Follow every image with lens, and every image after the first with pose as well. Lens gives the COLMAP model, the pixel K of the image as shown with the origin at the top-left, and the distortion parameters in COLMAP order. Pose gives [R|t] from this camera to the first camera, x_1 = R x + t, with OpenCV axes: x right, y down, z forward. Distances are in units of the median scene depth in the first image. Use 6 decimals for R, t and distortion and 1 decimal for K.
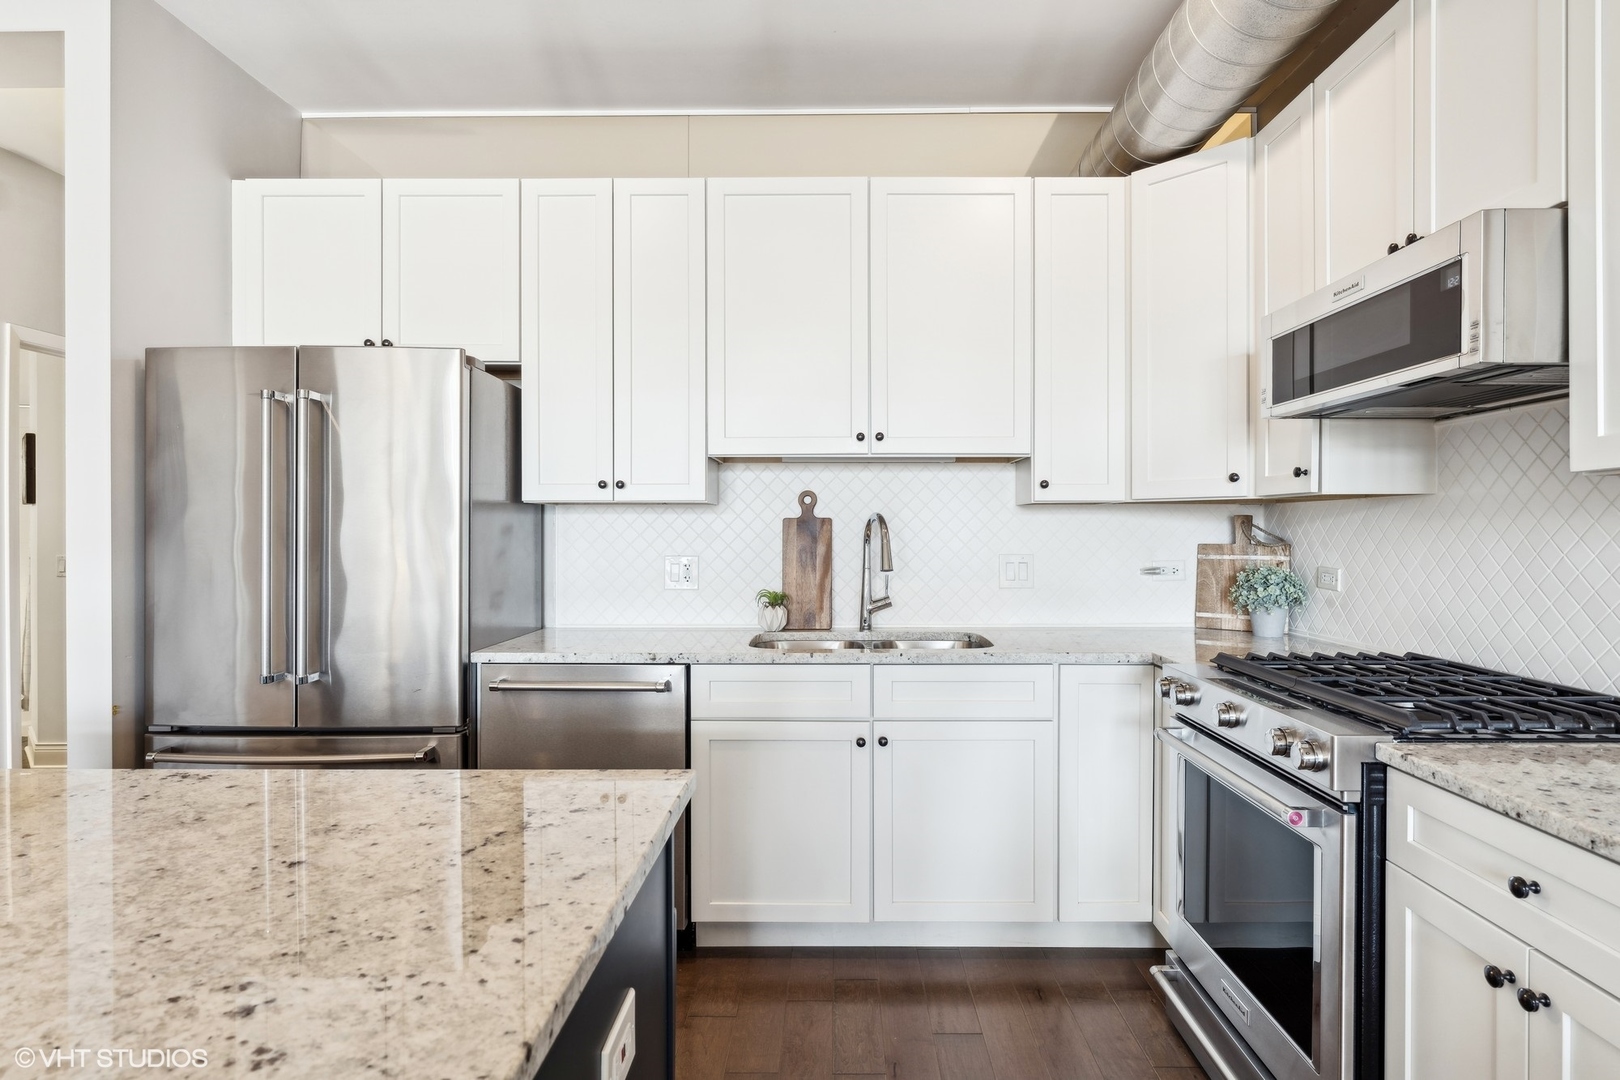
lens RADIAL K [[855.6, 0, 837.3], [0, 855.6, 533.3], [0, 0, 1]] dist [0.001788, 0.000427]
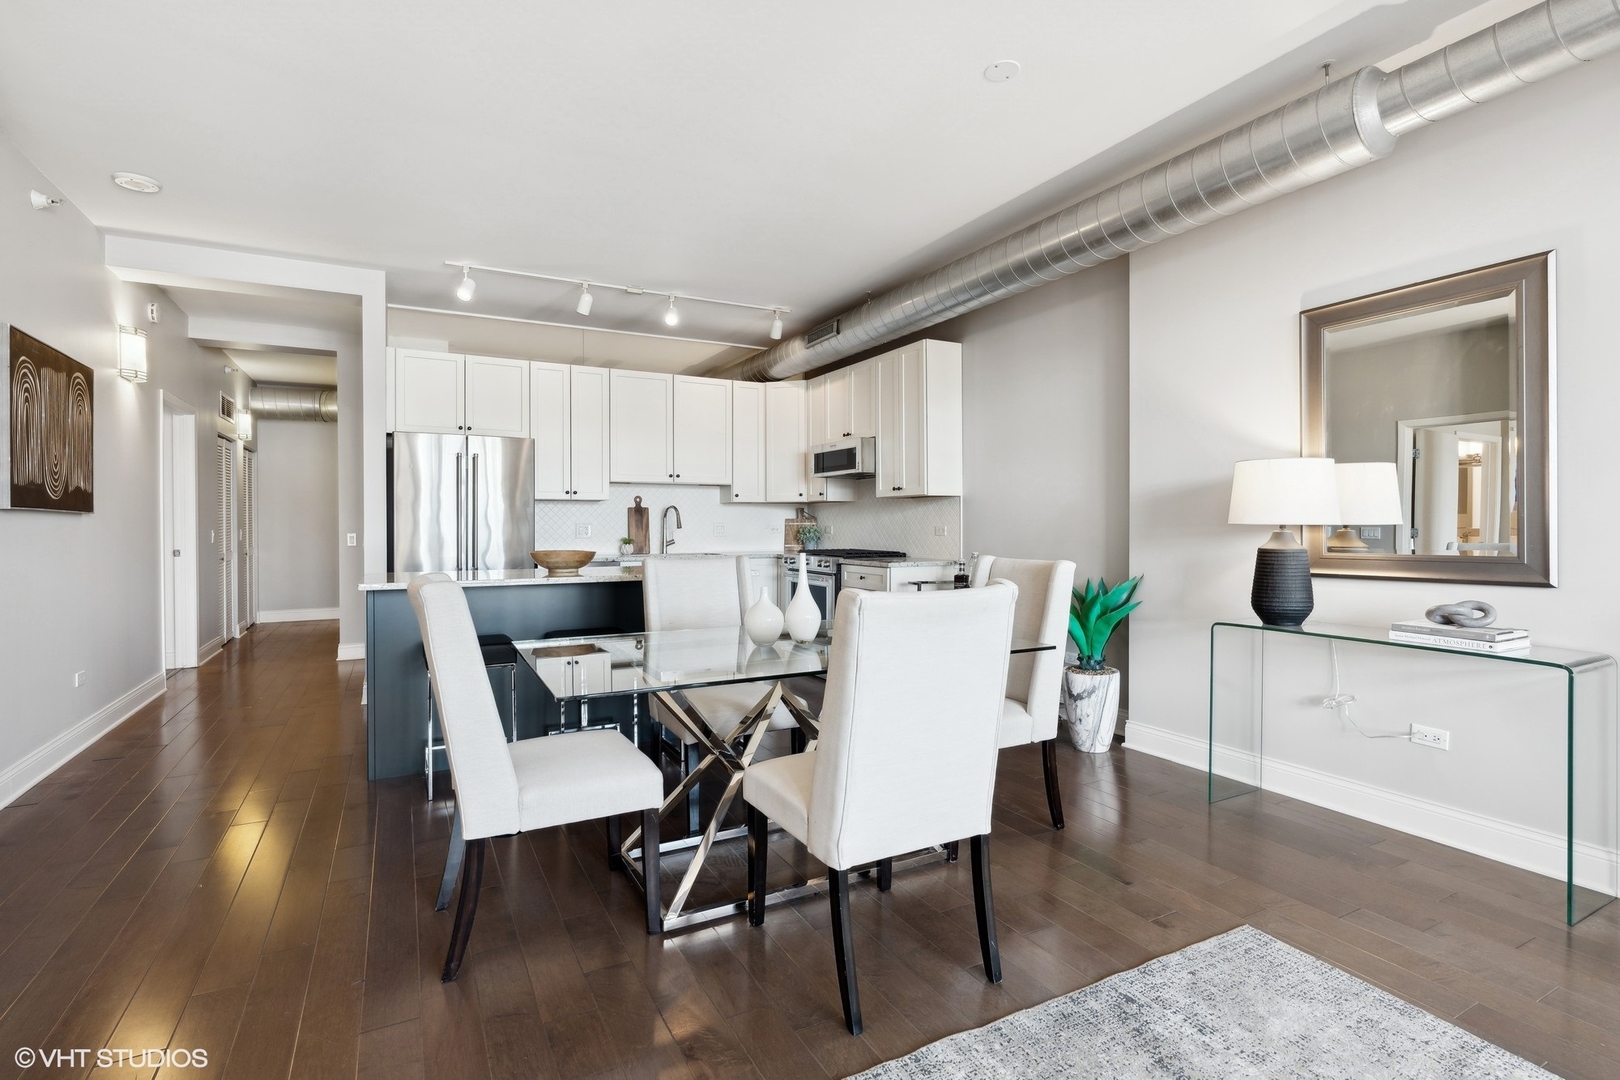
lens RADIAL K [[758.8, 0, 804.7], [0, 758.8, 531.7], [0, 0, 1]] dist [-0.003603, 0.000438]
pose [[0.880010, -0.004982, 0.474929, -0.688512], [0.002078, 0.999976, 0.006639, 0.040037], [-0.474950, -0.004855, 0.879999, -1.173029]]
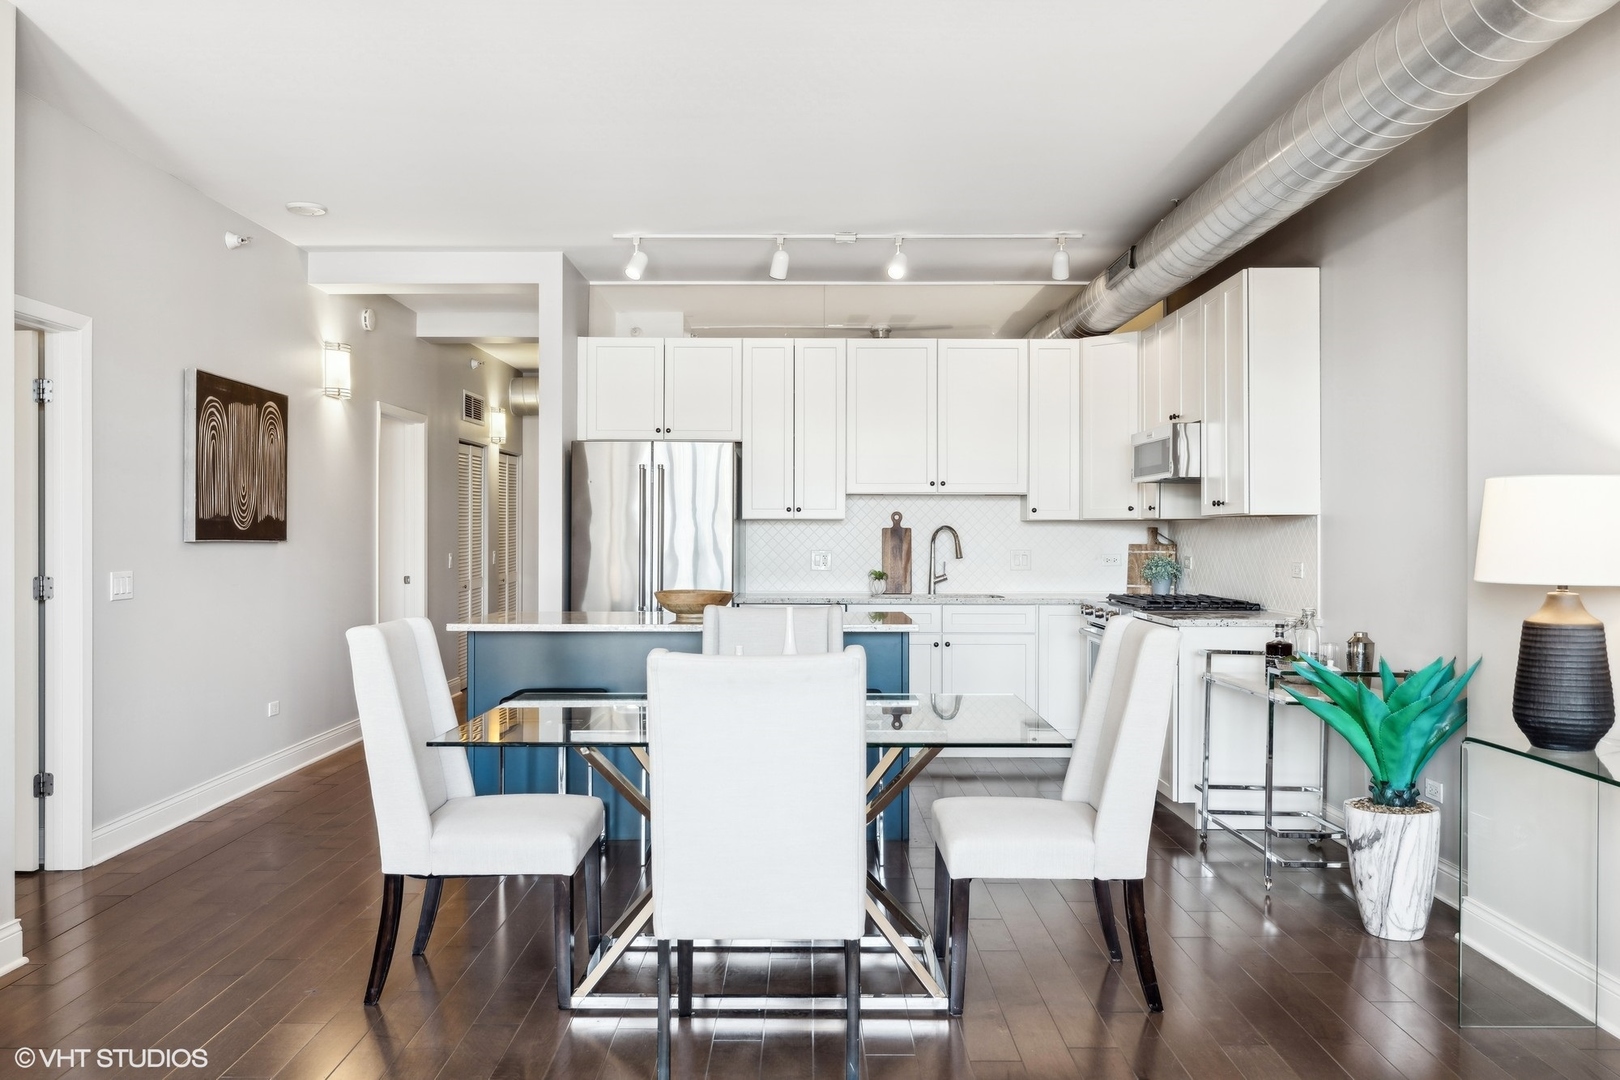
lens RADIAL K [[1269.0, 0, 816.6], [0, 1269.0, 536.3], [0, 0, 1]] dist [0.002691, 0.005011]
pose [[0.999953, 0.003246, 0.009105, -0.235807], [-0.003235, 0.999994, -0.001173, 0.002100], [-0.009109, 0.001143, 0.999958, -1.635769]]
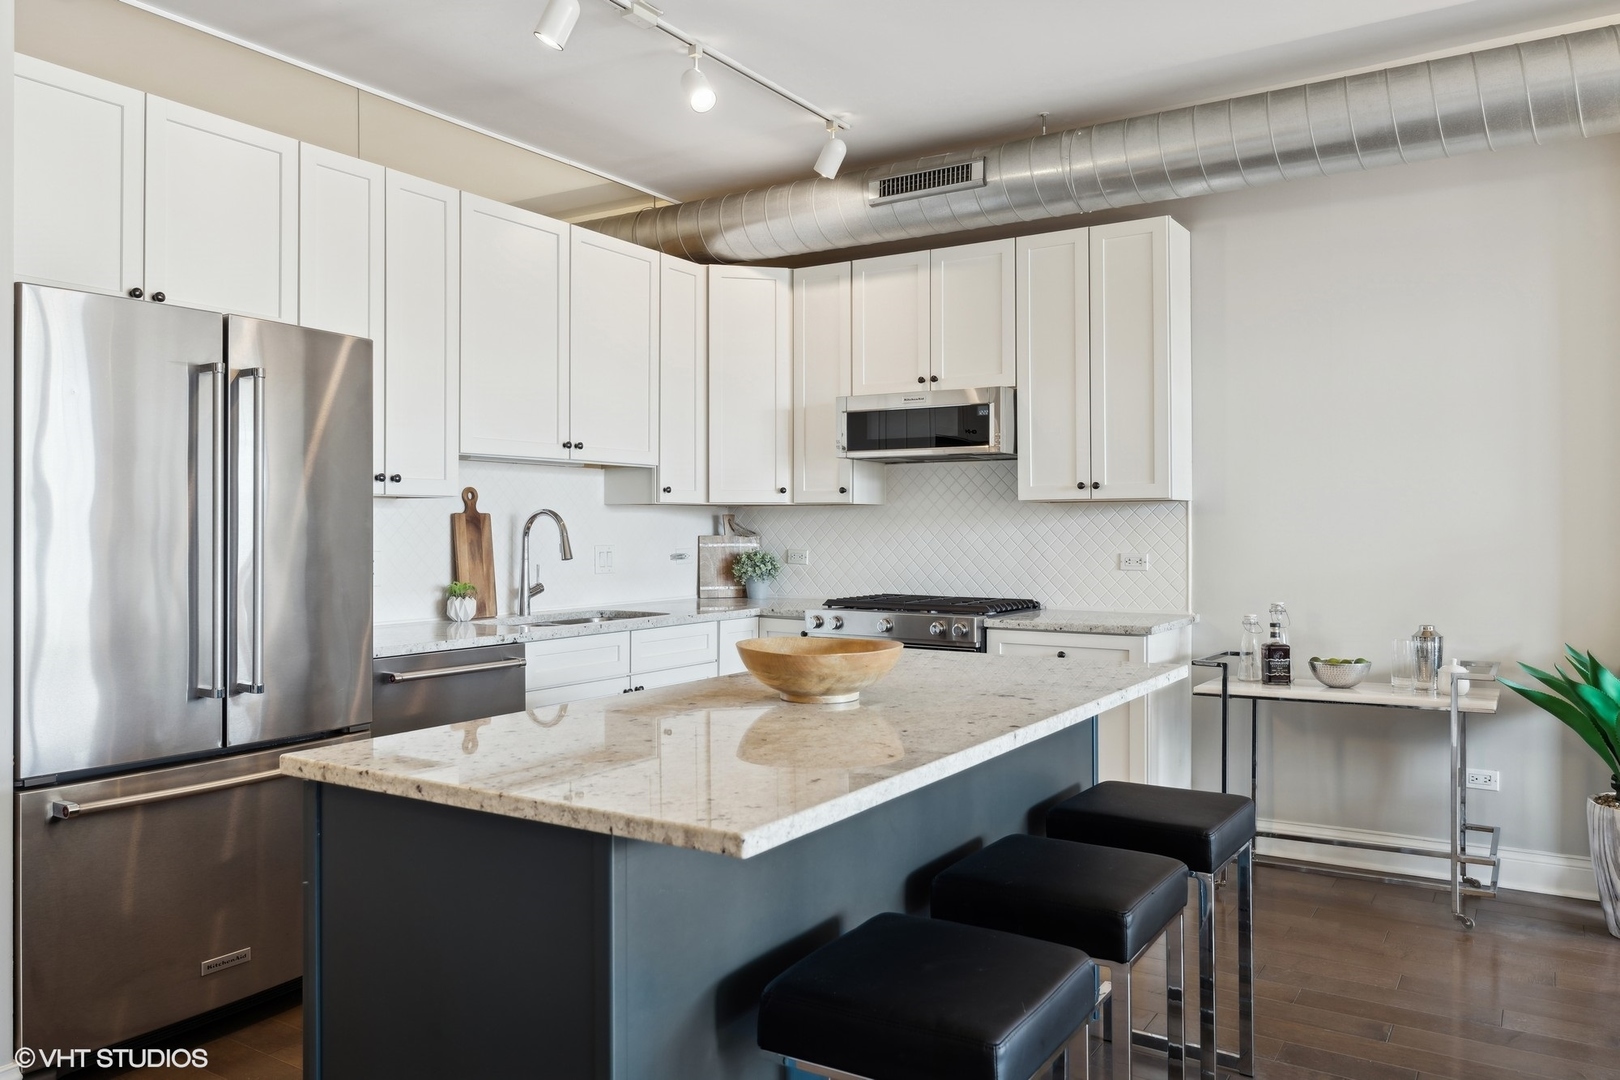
lens RADIAL K [[1142.5, 0, 804.0], [0, 1142.5, 535.6], [0, 0, 1]] dist [0.000041, 0.000655]
pose [[0.543818, -0.005778, 0.839183, -1.088173], [0.003426, 0.999983, 0.004665, 0.004729], [-0.839196, 0.000338, 0.543829, -0.118451]]
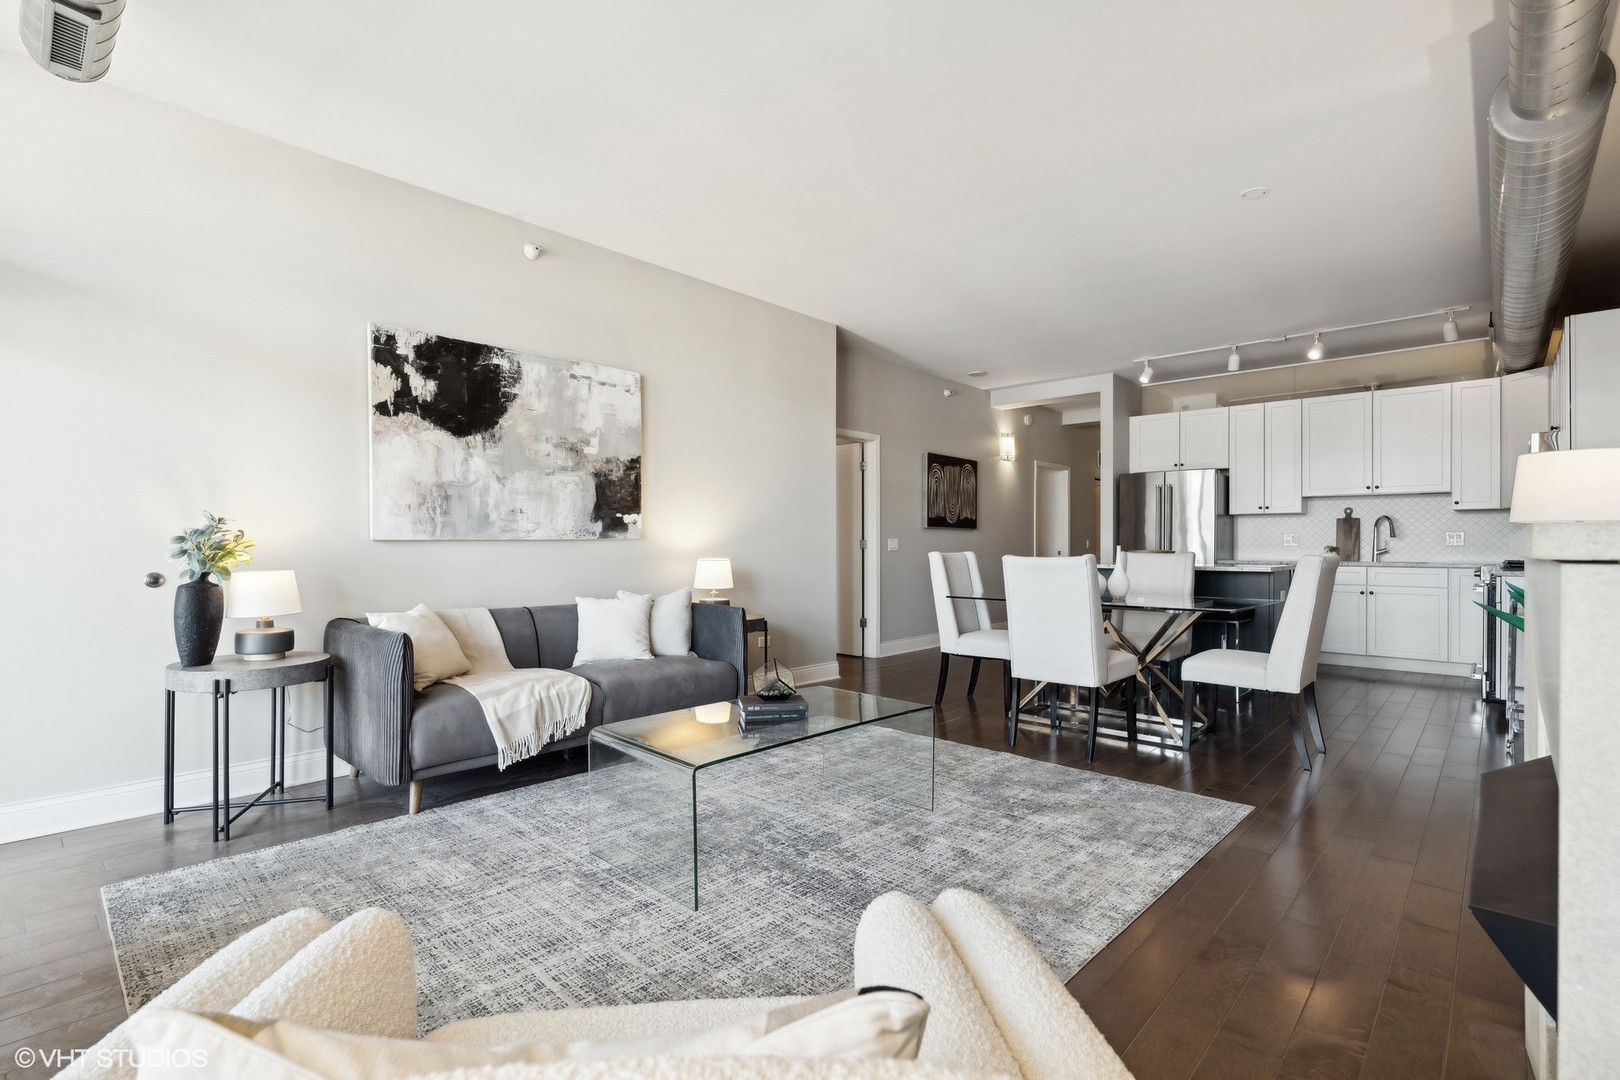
lens RADIAL K [[766.0, 0, 807.7], [0, 766.0, 540.3], [0, 0, 1]] dist [-0.003152, 0.000527]
pose [[0.740919, -0.000278, -0.671595, 0.333682], [-0.003456, 0.999985, -0.004227, 0.069673], [0.671586, 0.005453, 0.740907, -1.959582]]
